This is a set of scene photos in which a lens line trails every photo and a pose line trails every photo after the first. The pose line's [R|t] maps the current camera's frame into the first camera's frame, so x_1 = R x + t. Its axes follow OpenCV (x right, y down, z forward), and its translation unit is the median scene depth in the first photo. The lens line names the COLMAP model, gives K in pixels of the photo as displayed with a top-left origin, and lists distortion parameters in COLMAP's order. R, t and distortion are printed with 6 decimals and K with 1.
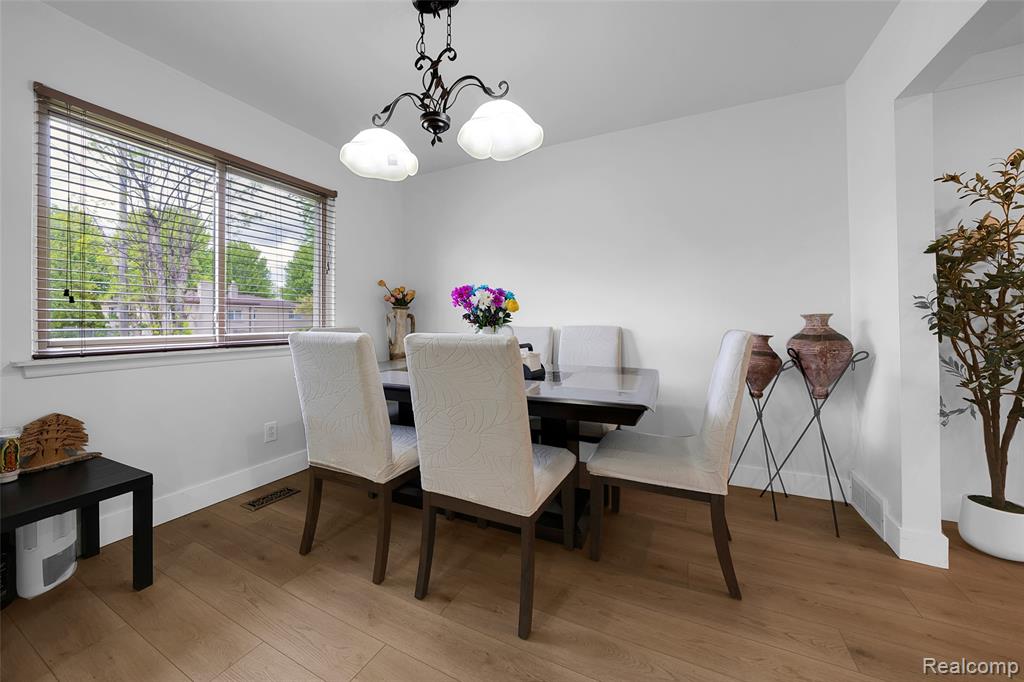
lens RADIAL K [[356.3, 0, 512.7], [0, 356.3, 319.8], [0, 0, 1]] dist [-0.011632, 0.000074]
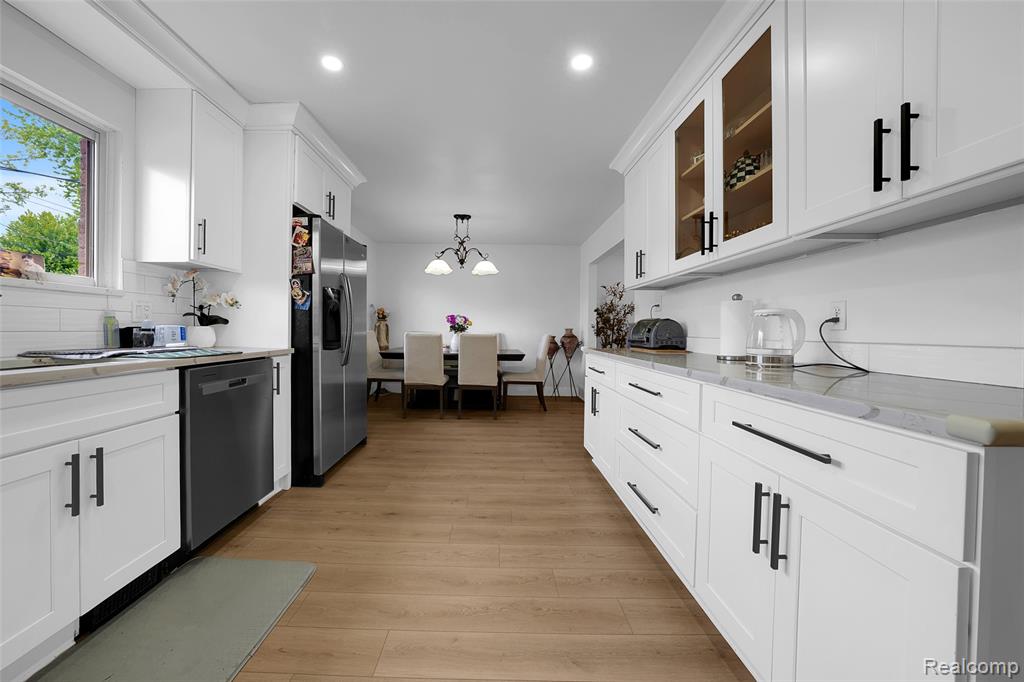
lens RADIAL K [[372.1, 0, 479.6], [0, 372.1, 333.7], [0, 0, 1]] dist [-0.001569, 0.000089]
pose [[0.910493, 0.011148, 0.413374, -1.053266], [-0.018492, 0.999734, 0.013771, -0.004278], [-0.413110, -0.020182, 0.910457, -1.457847]]
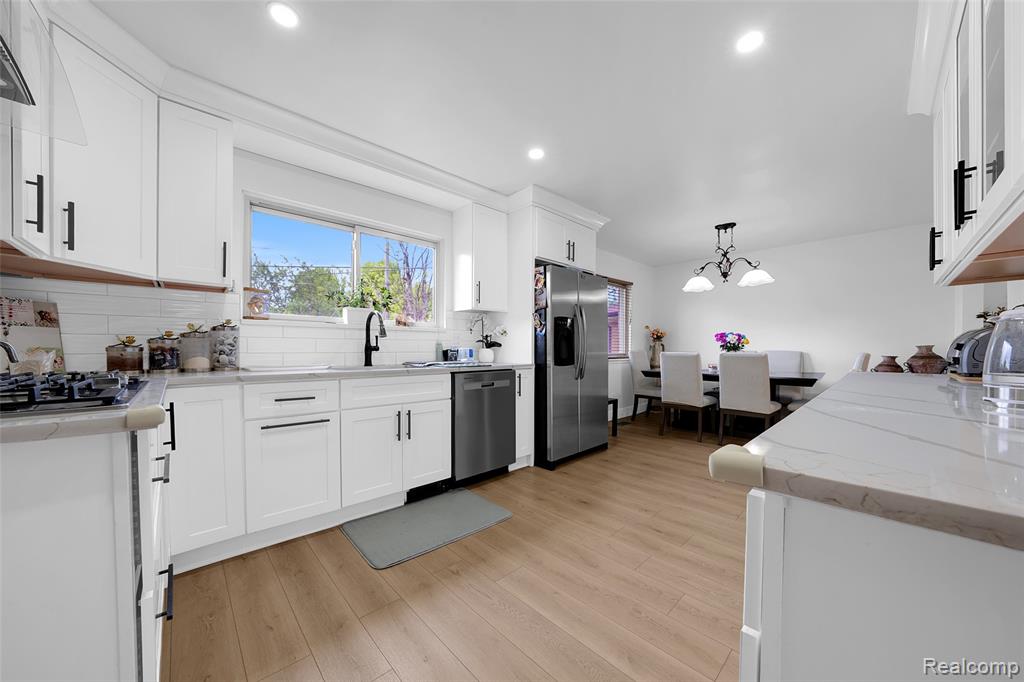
lens RADIAL K [[356.9, 0, 515.5], [0, 356.9, 354.1], [0, 0, 1]] dist [-0.012510, 0.000037]
pose [[0.938248, 0.010062, -0.345818, -0.605163], [-0.002314, 0.999737, 0.022810, -0.008927], [0.345957, -0.020602, 0.938024, -1.631865]]
